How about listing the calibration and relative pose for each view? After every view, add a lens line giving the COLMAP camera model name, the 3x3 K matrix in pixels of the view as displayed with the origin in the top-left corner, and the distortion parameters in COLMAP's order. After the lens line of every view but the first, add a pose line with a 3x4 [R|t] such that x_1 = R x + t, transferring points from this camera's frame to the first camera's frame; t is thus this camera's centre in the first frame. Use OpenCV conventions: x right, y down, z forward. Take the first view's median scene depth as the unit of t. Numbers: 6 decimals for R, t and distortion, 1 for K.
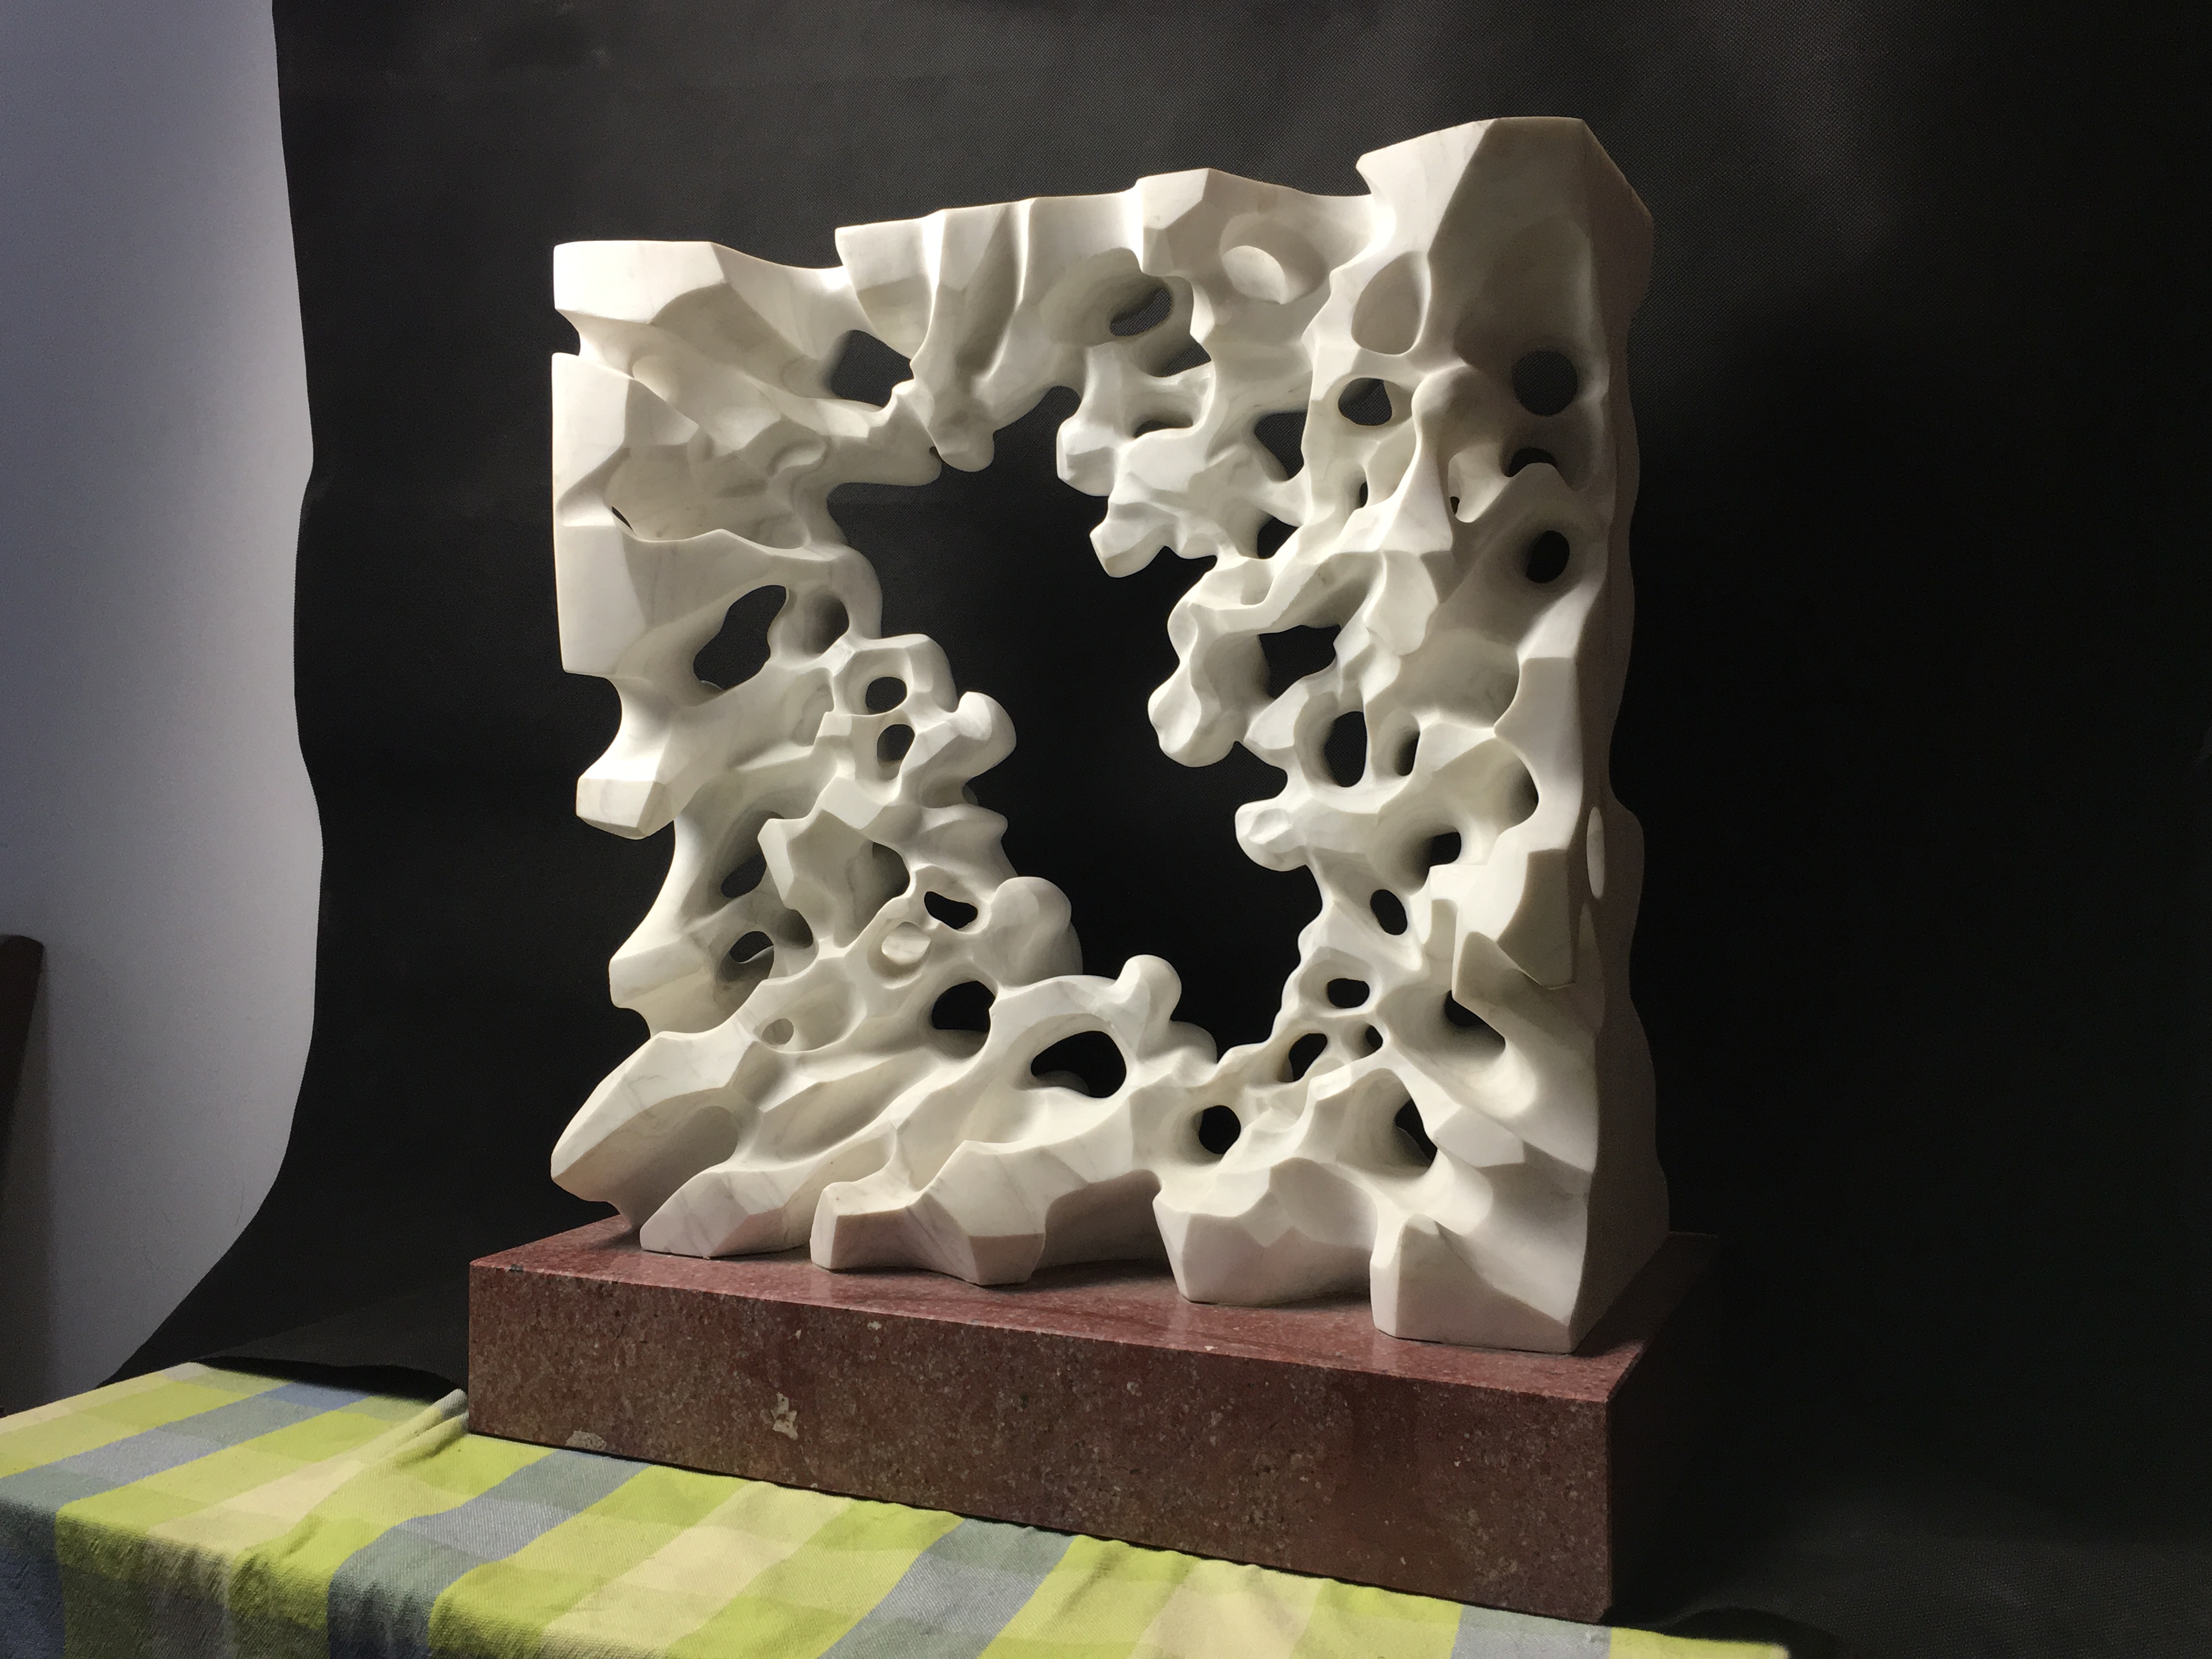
lens RADIAL K [[1983.8, 0, 1114.4], [0, 1983.8, 826.4], [0, 0, 1]] dist [0.039006, -0.019052]
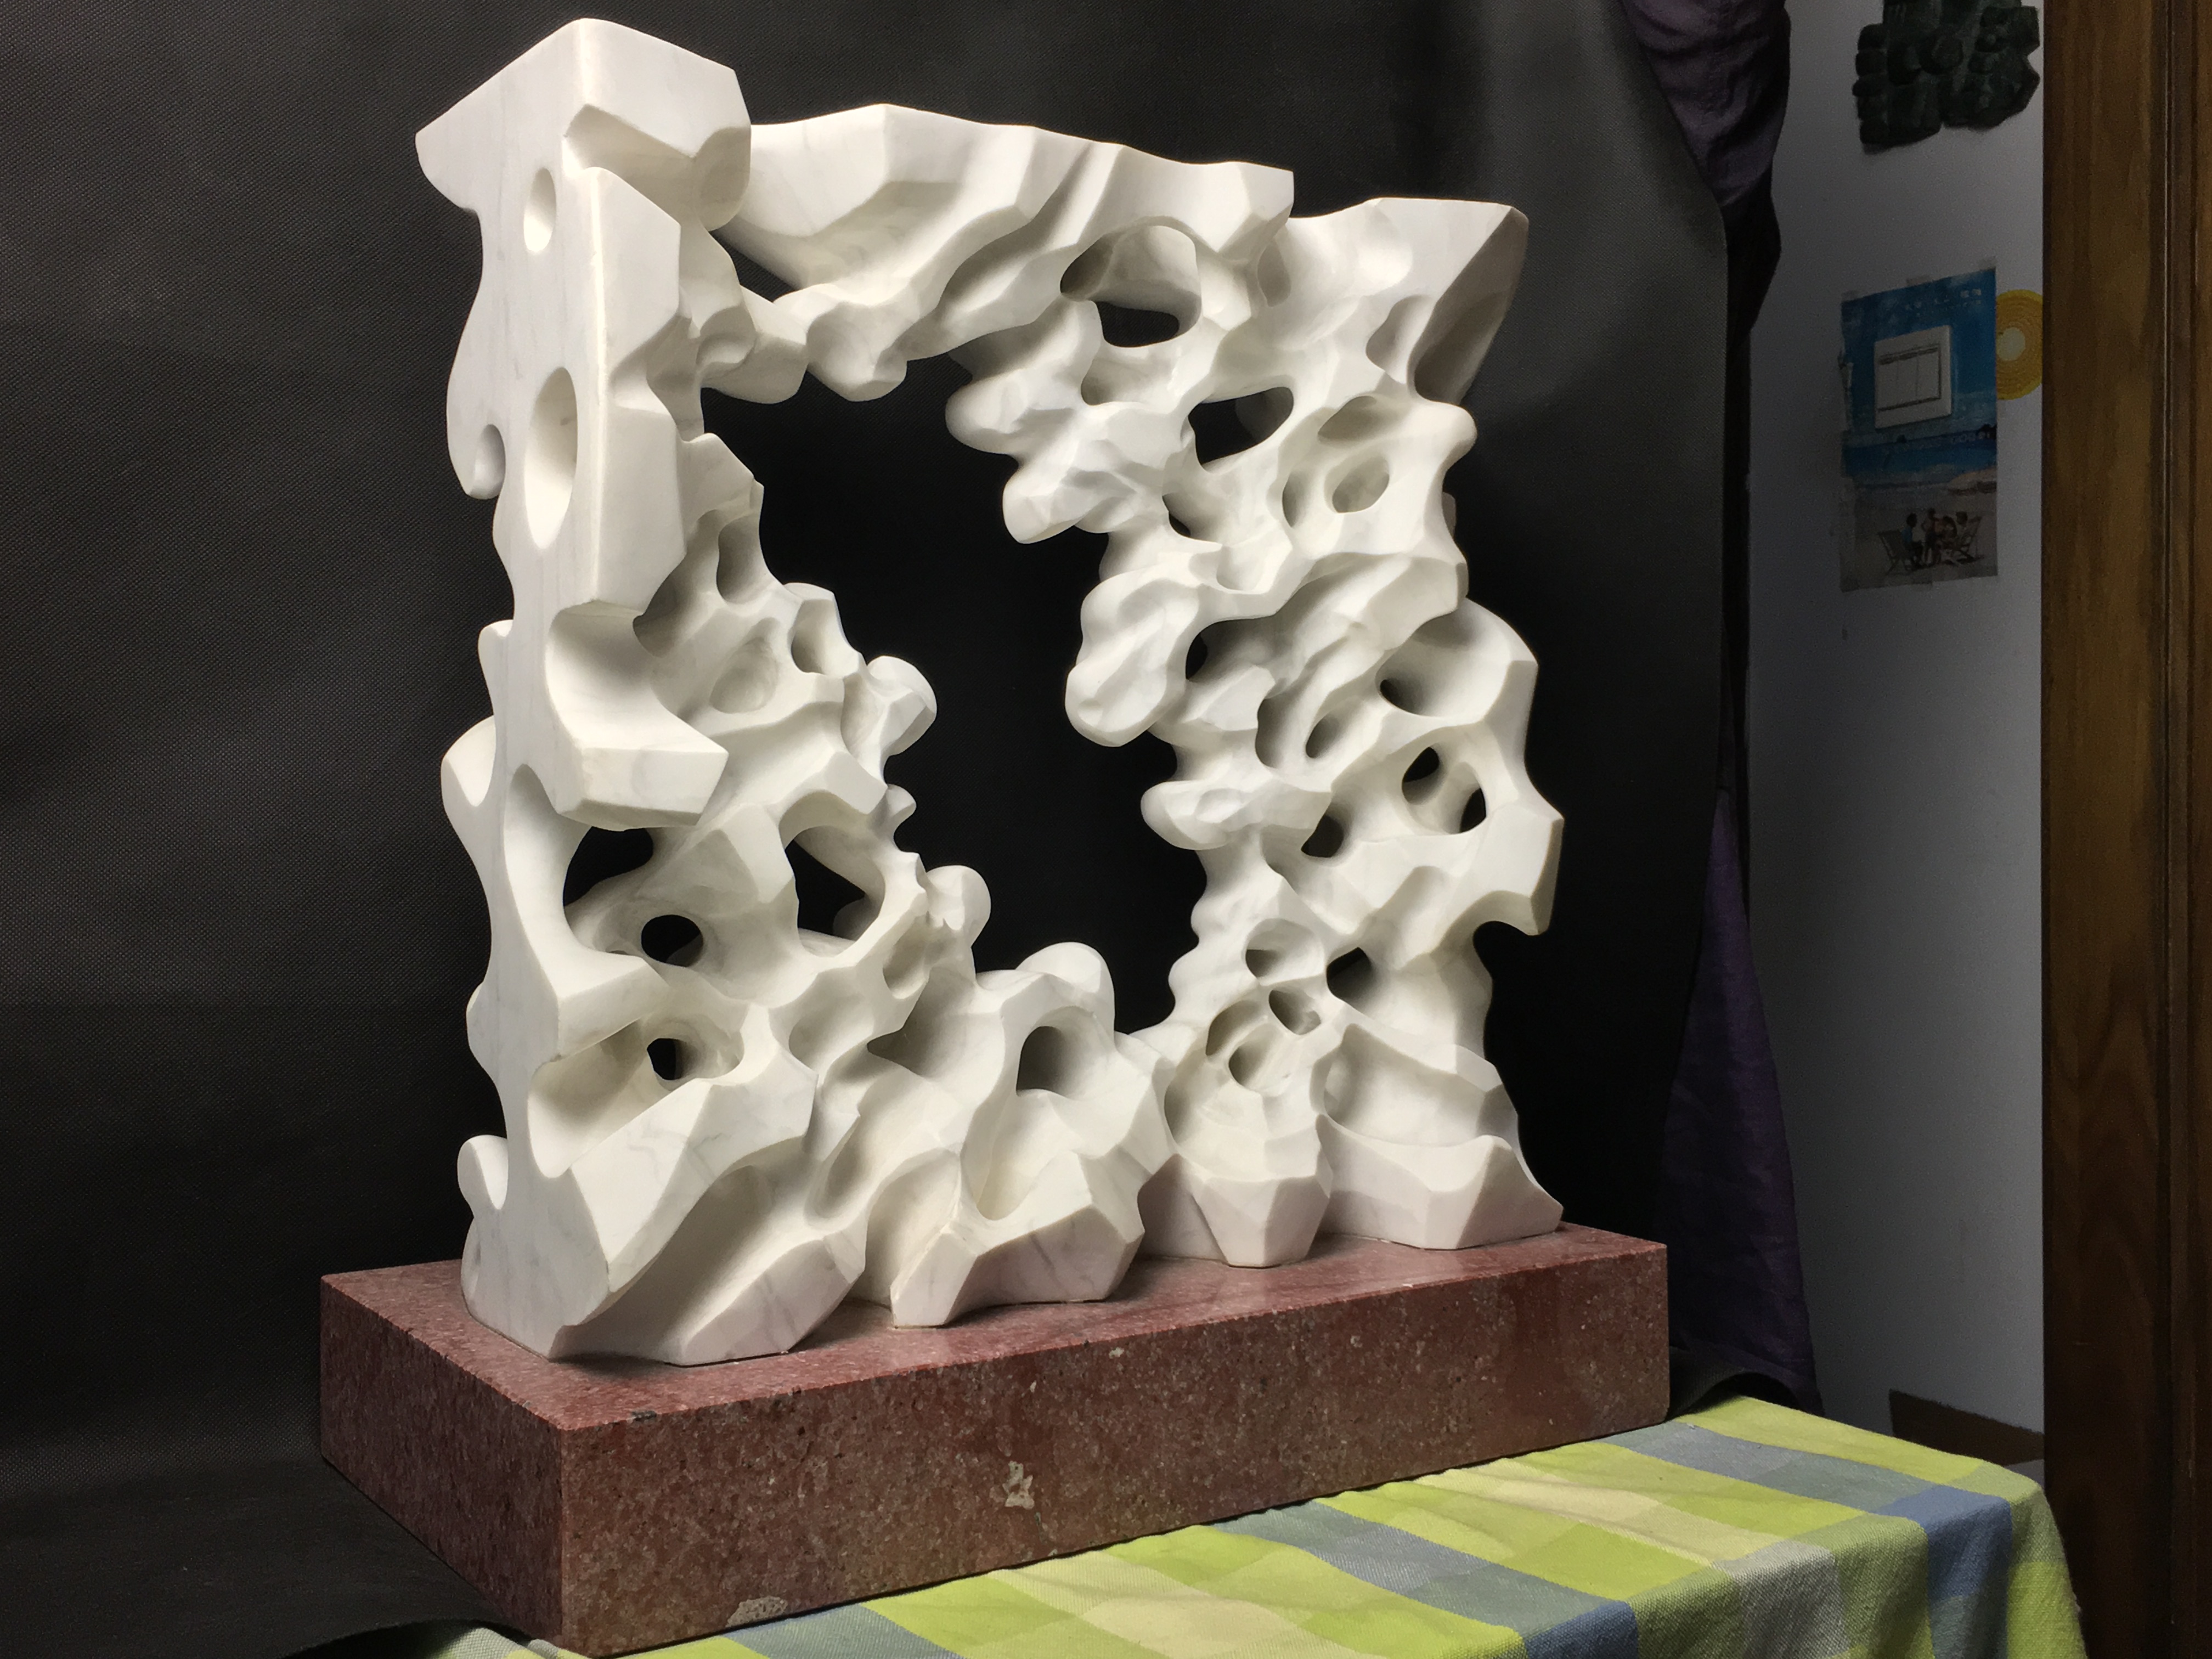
lens RADIAL K [[2334.8, 0, 1107.9], [0, 2334.8, 825.5], [0, 0, 1]] dist [0.028888, 0.000000]
pose [[0.518156, -0.012810, 0.855190, -0.987104], [0.016026, 0.999858, 0.005267, 0.003039], [-0.855136, 0.010976, 0.518288, 0.422443]]
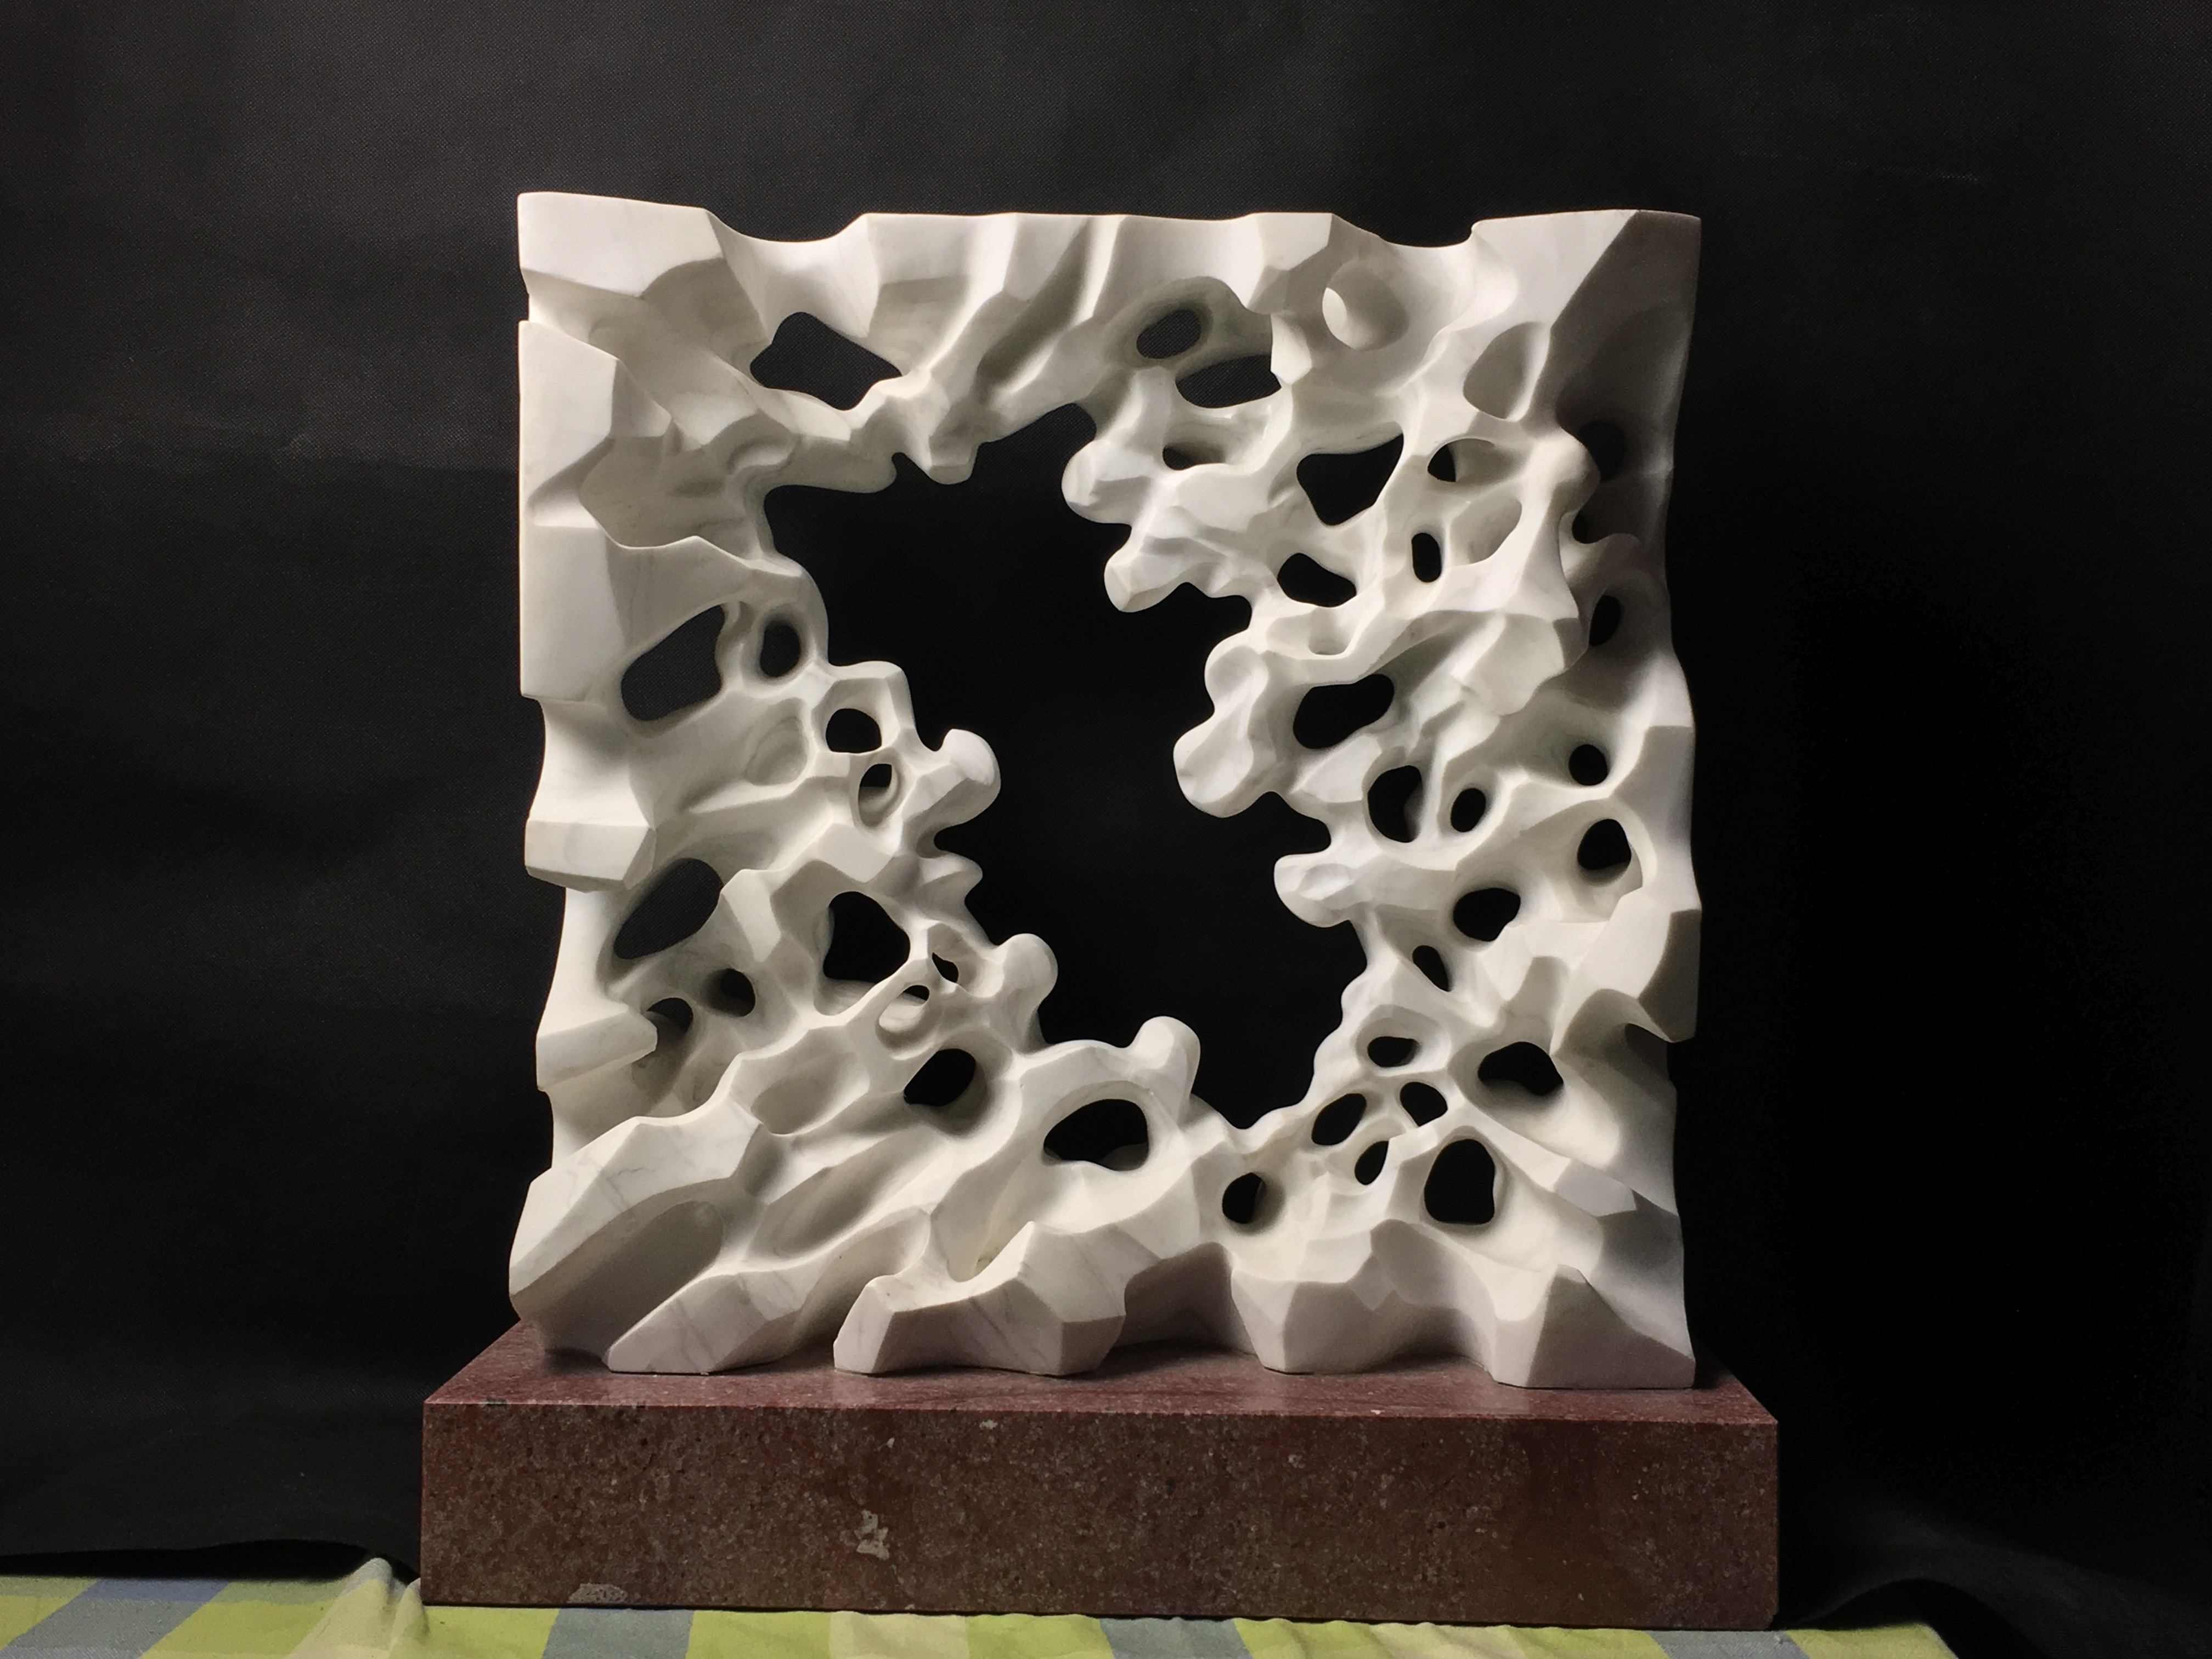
lens RADIAL K [[2583.8, 0, 1098.8], [0, 2583.8, 832.1], [0, 0, 1]] dist [0.038705, 0.000000]
pose [[0.918293, 0.006872, 0.395842, -0.524558], [-0.007688, 0.999970, 0.000475, -0.024075], [-0.395827, -0.003479, 0.918319, -0.117728]]
